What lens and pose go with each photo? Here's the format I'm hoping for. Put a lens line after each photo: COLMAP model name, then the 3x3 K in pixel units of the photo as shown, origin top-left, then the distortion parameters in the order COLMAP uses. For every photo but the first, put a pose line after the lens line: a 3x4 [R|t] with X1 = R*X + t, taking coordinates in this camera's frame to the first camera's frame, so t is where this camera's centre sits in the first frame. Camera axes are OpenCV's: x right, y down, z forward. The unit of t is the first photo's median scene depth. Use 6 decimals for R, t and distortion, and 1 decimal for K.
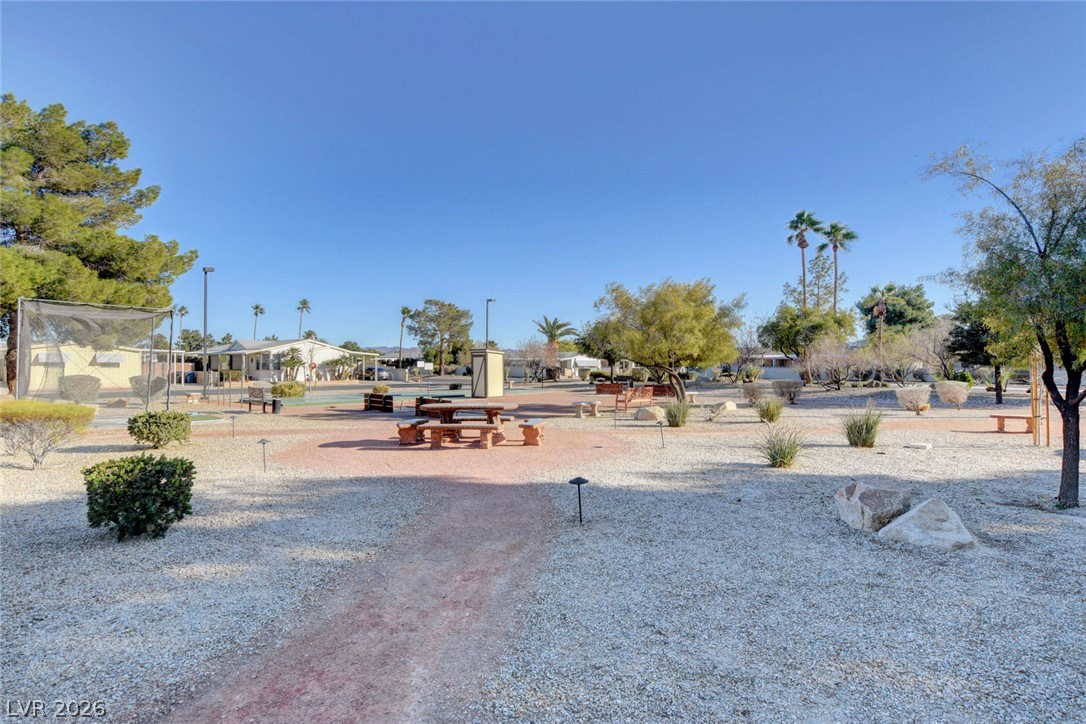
lens RADIAL K [[552.0, 0, 543.0], [0, 552.0, 362.0], [0, 0, 1]] dist [-0.029806, 0.000206]
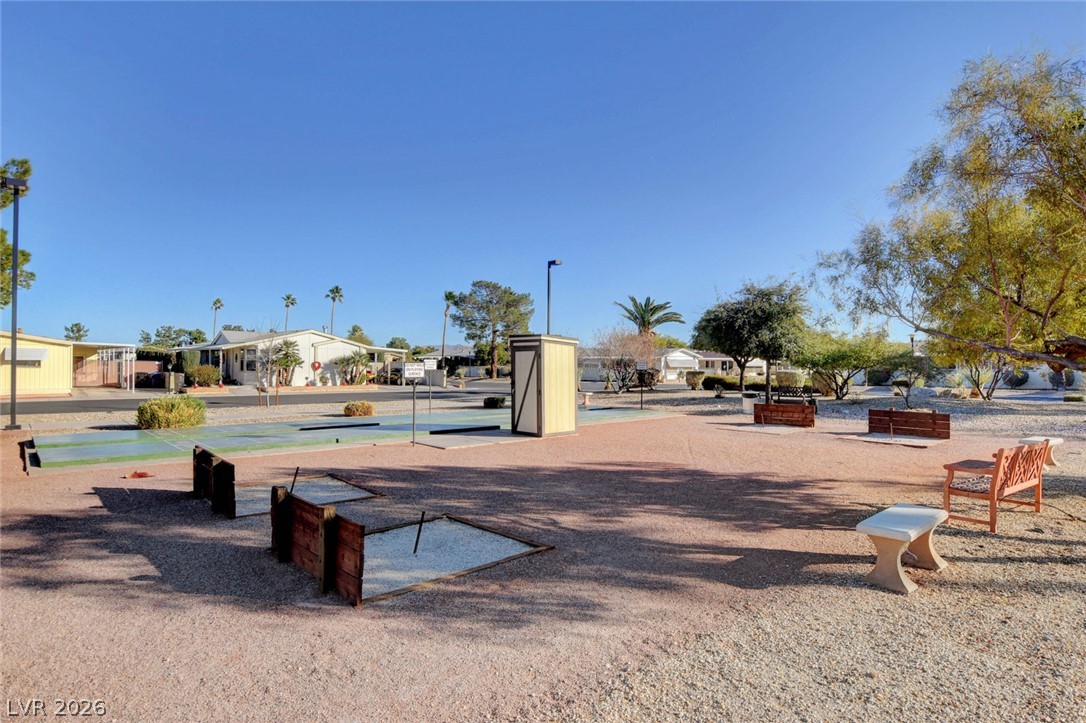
lens RADIAL K [[593.1, 0, 543.0], [0, 593.1, 361.5], [0, 0, 1]] dist [-0.019929, 0.000838]
pose [[0.992736, 0.003363, -0.120264, -0.019631], [-0.003327, 0.999994, 0.000501, 0.000102], [0.120265, -0.000098, 0.992742, 0.248562]]
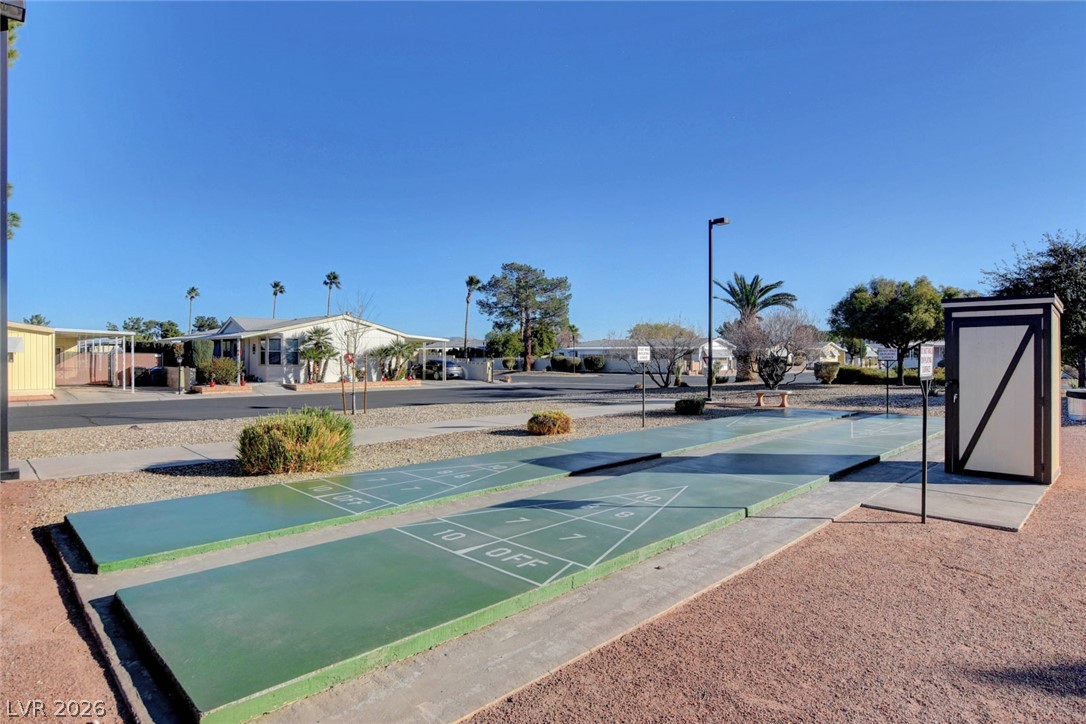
lens RADIAL K [[582.9, 0, 543.0], [0, 582.9, 362.0], [0, 0, 1]] dist [-0.024199, -0.000405]
pose [[0.998014, -0.000497, -0.062995, -0.162082], [0.001456, 0.999884, 0.015176, 0.002155], [0.062980, -0.015238, 0.997898, 0.362331]]
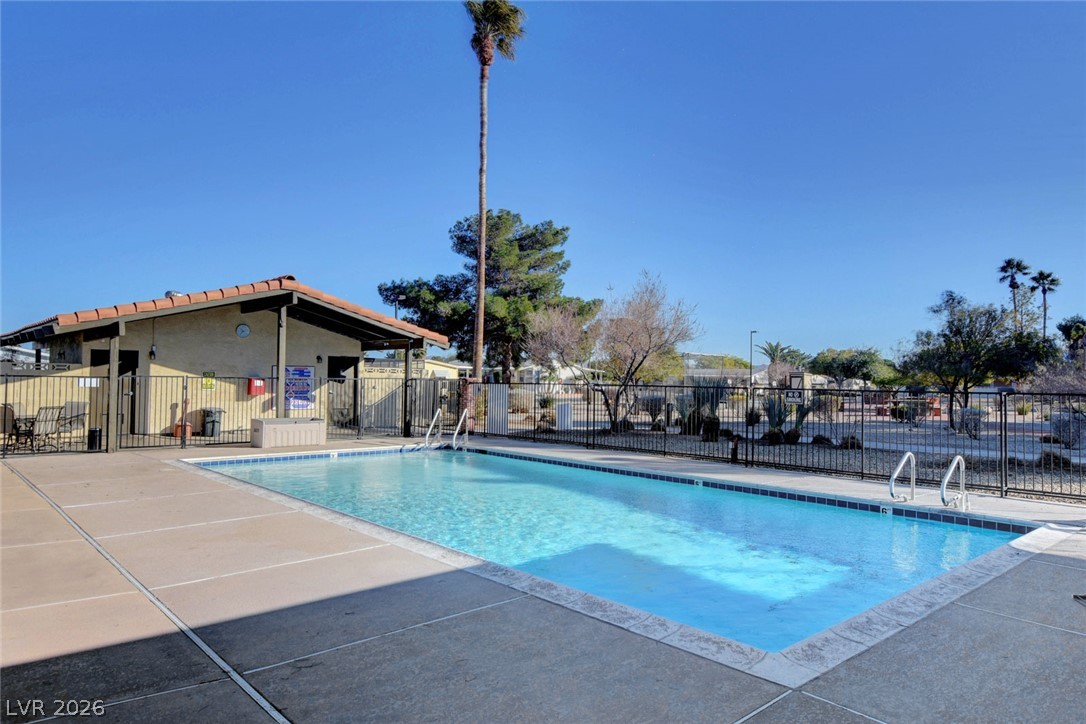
lens RADIAL K [[696.2, 0, 543.0], [0, 696.2, 362.0], [0, 0, 1]] dist [-0.004403, -0.001491]
pose [[0.994246, 0.009244, -0.106722, -0.305496], [-0.011720, 0.999676, -0.022600, 0.000706], [0.106478, 0.023721, 0.994032, -0.490060]]
